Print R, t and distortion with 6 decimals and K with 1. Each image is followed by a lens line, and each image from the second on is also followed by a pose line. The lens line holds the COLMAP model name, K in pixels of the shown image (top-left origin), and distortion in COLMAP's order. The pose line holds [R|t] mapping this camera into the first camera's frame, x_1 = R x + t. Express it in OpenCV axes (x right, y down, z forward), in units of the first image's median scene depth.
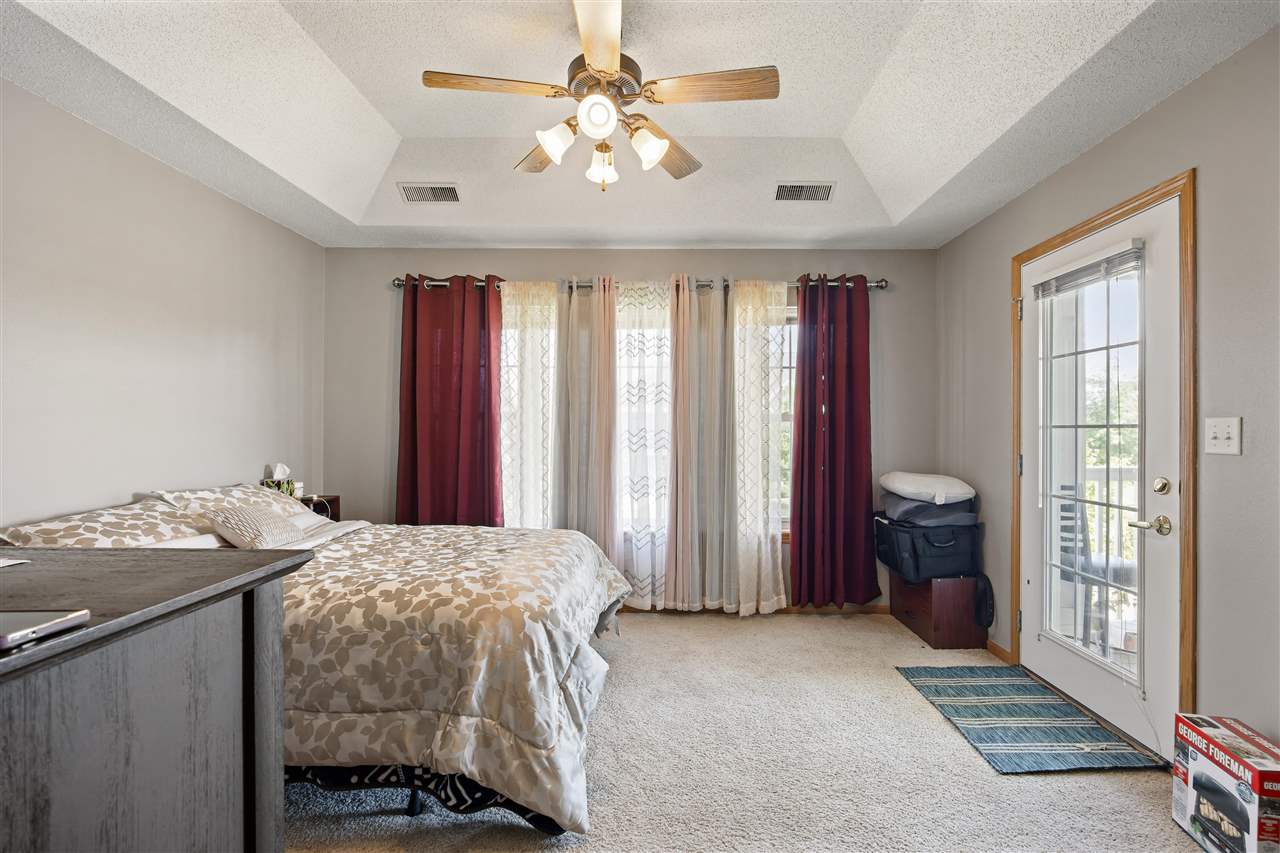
lens RADIAL K [[601.8, 0, 633.4], [0, 601.8, 434.2], [0, 0, 1]] dist [-0.014558, -0.000080]
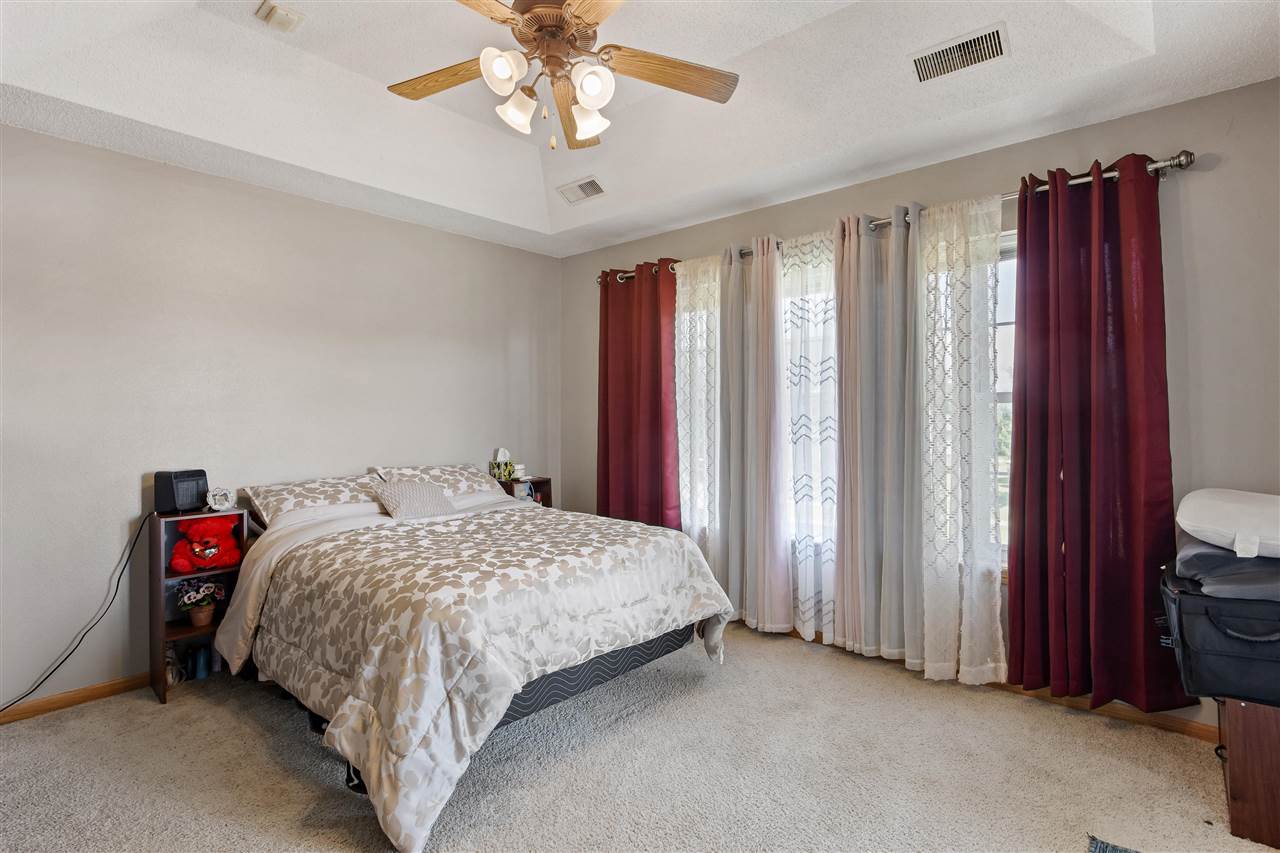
lens RADIAL K [[601.8, 0, 639.1], [0, 601.8, 416.1], [0, 0, 1]] dist [-0.014558, -0.000080]
pose [[0.785185, -0.008732, -0.619200, 0.348037], [0.002949, 0.999942, -0.010362, -0.000858], [0.619254, 0.006310, 0.785165, 0.227979]]
